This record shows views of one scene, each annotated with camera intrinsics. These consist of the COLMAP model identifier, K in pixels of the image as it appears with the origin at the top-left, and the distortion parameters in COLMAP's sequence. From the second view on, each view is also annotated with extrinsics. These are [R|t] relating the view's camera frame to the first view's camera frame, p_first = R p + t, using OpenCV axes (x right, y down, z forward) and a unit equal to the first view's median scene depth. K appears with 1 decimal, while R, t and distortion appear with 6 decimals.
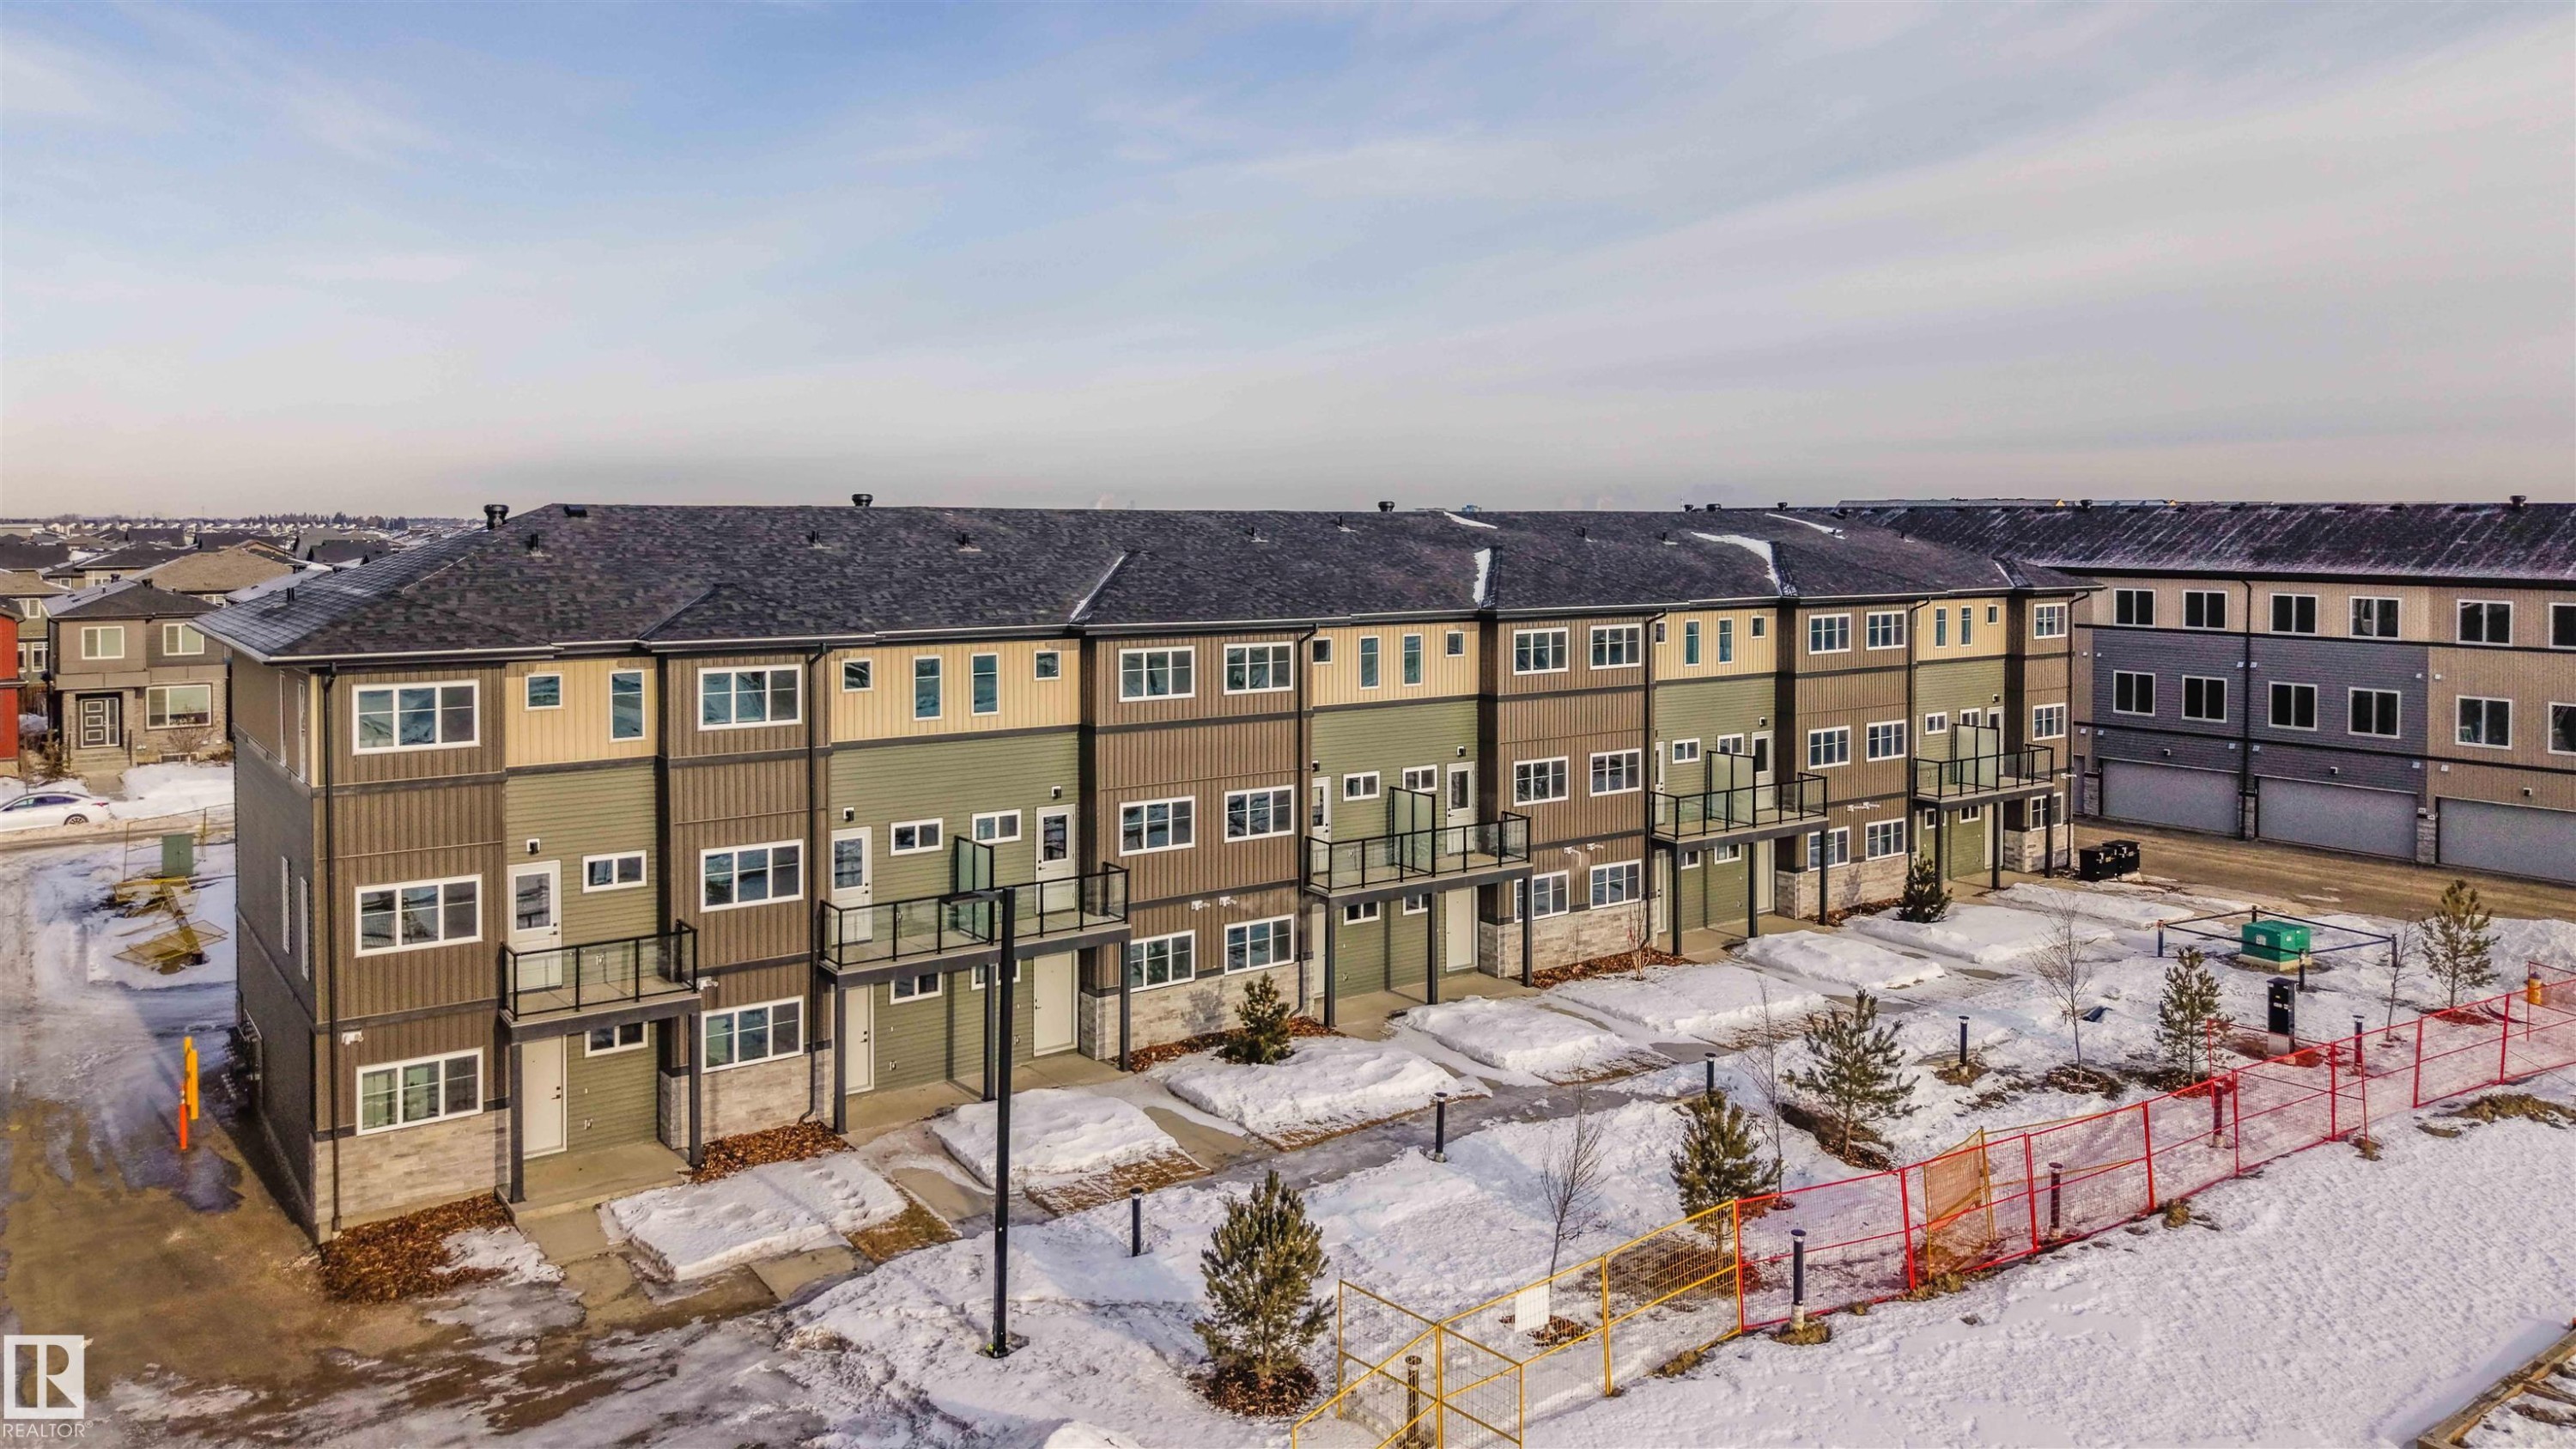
lens RADIAL K [[1824.2, 0, 1288.0], [0, 1824.2, 720.0], [0, 0, 1]] dist [-0.006791, 0.000361]
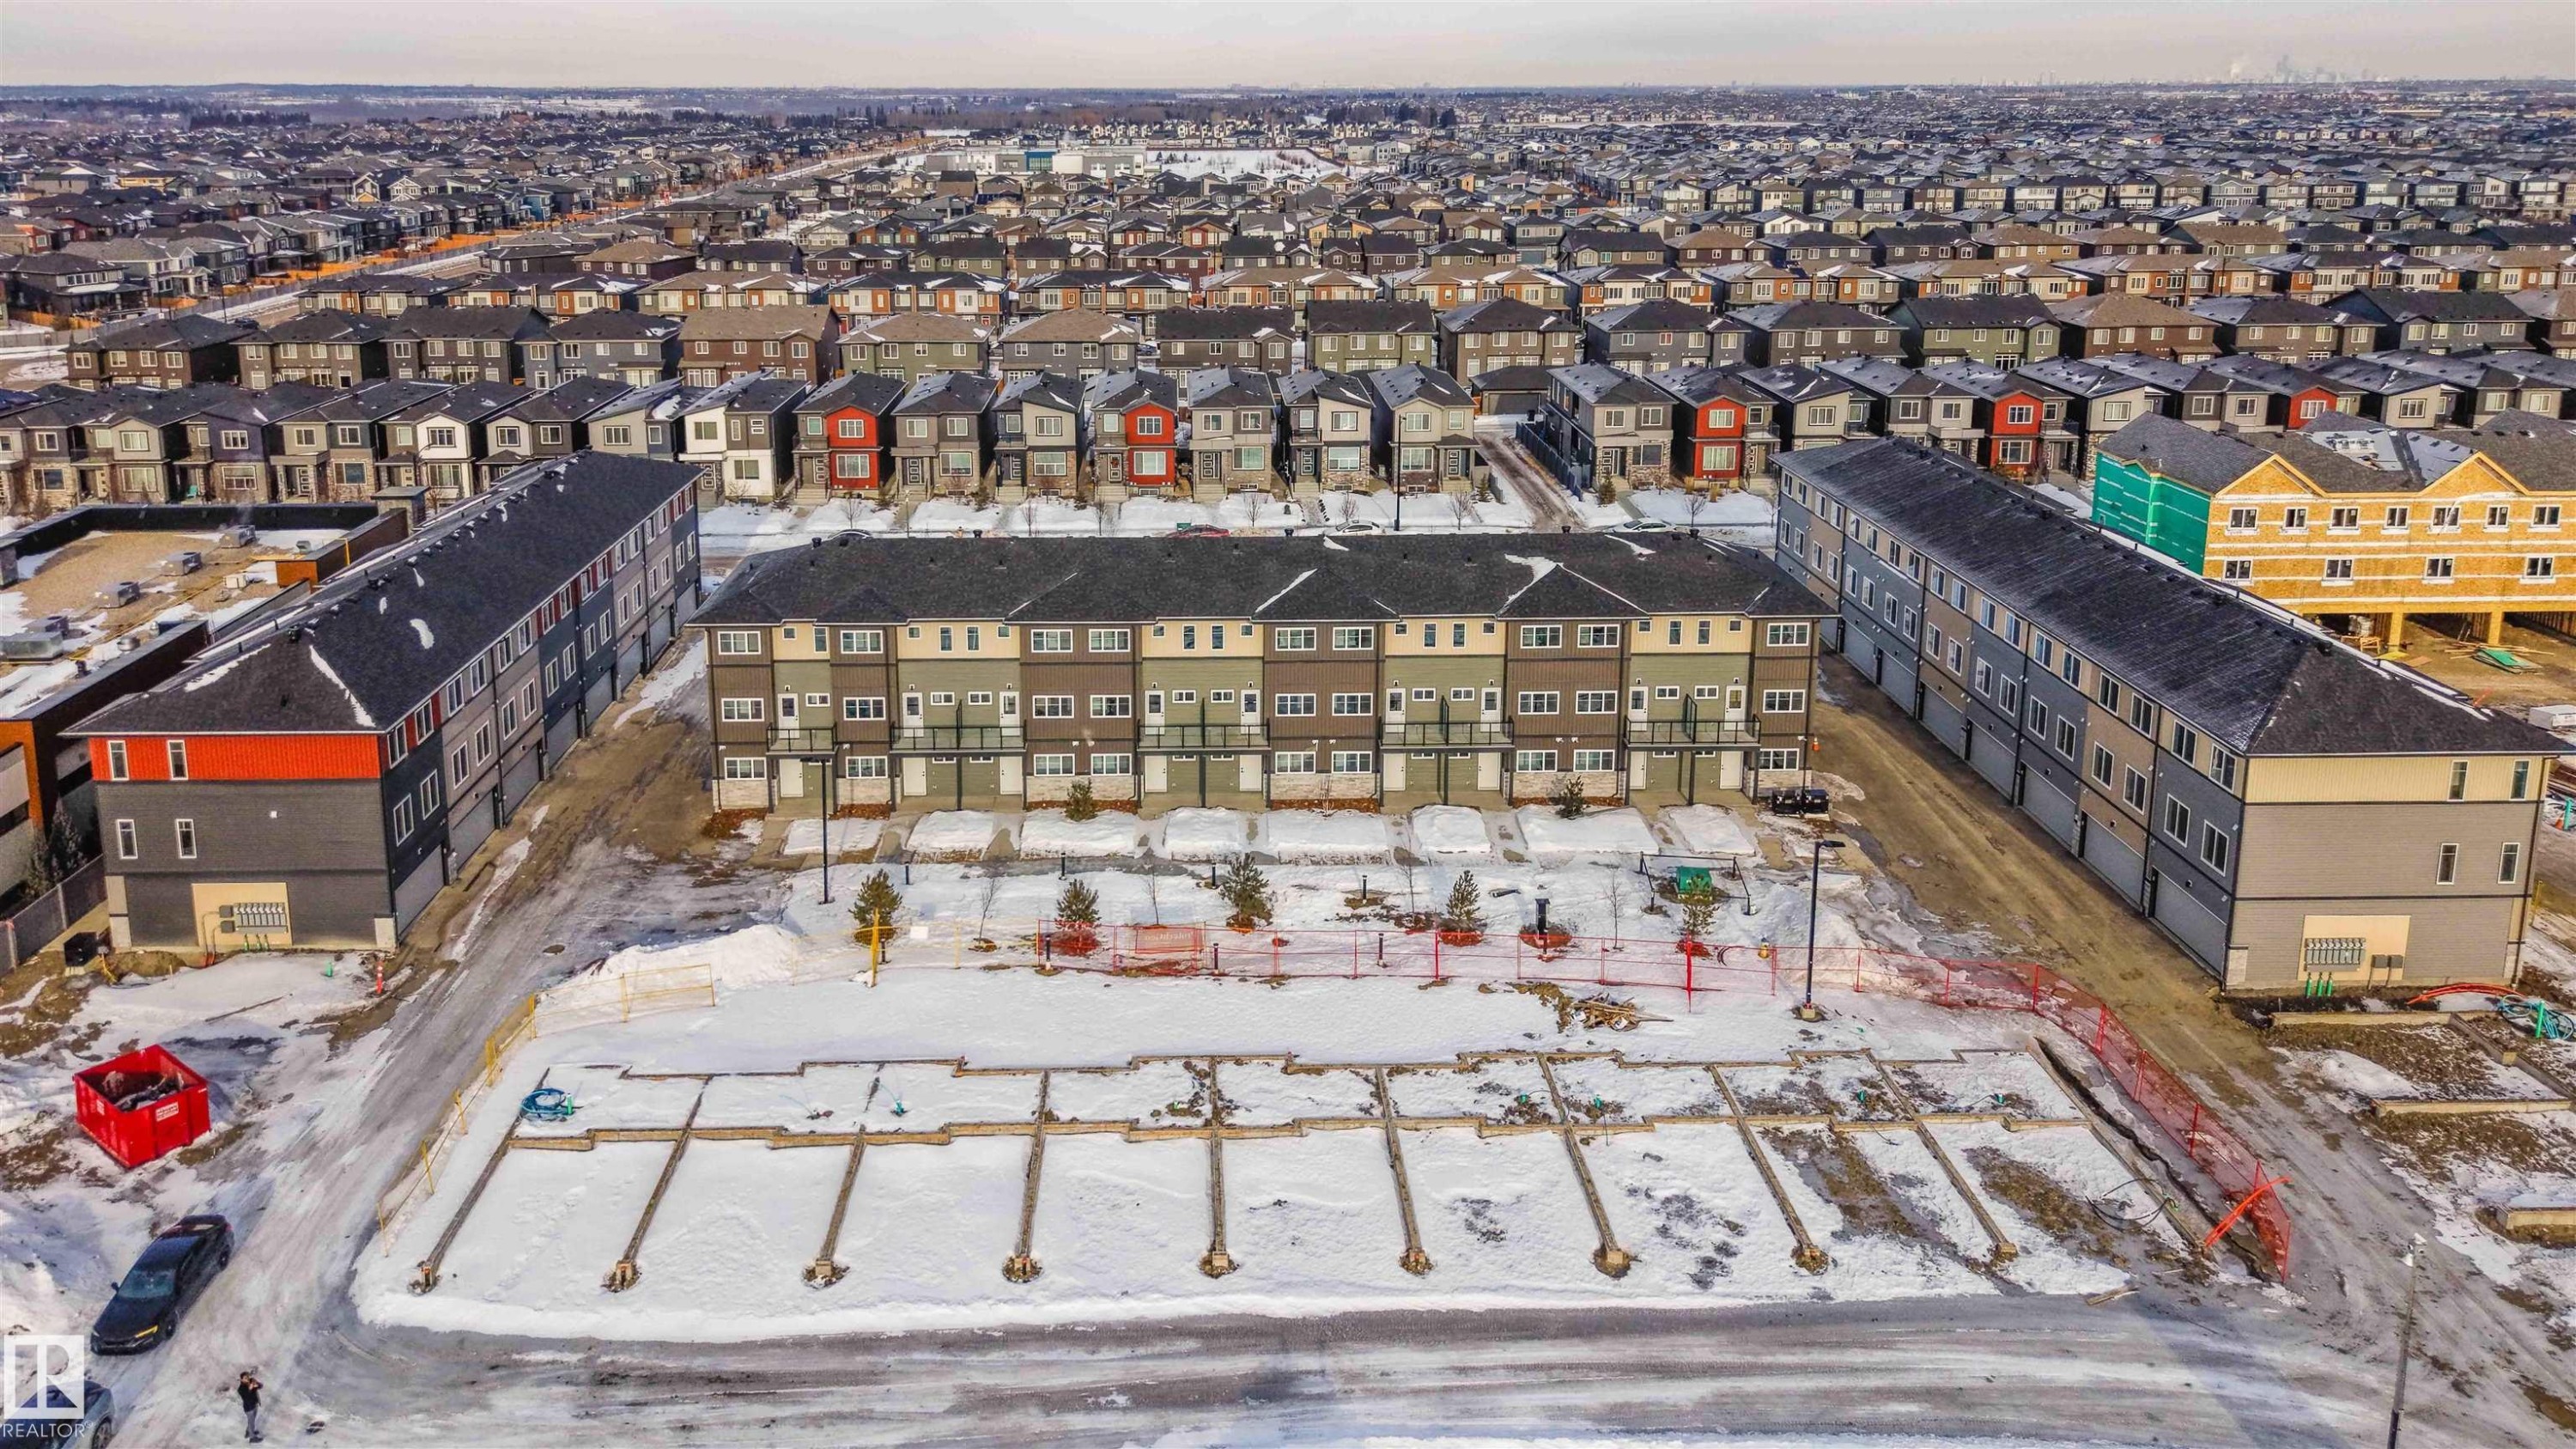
lens RADIAL K [[1824.2, 0, 1286.8], [0, 1824.2, 725.1], [0, 0, 1]] dist [-0.006791, 0.000361]
pose [[0.830900, 0.201338, -0.518718, 1.622592], [-0.071388, 0.963108, 0.259474, -0.634355], [0.551823, -0.178567, 0.814620, -0.808506]]
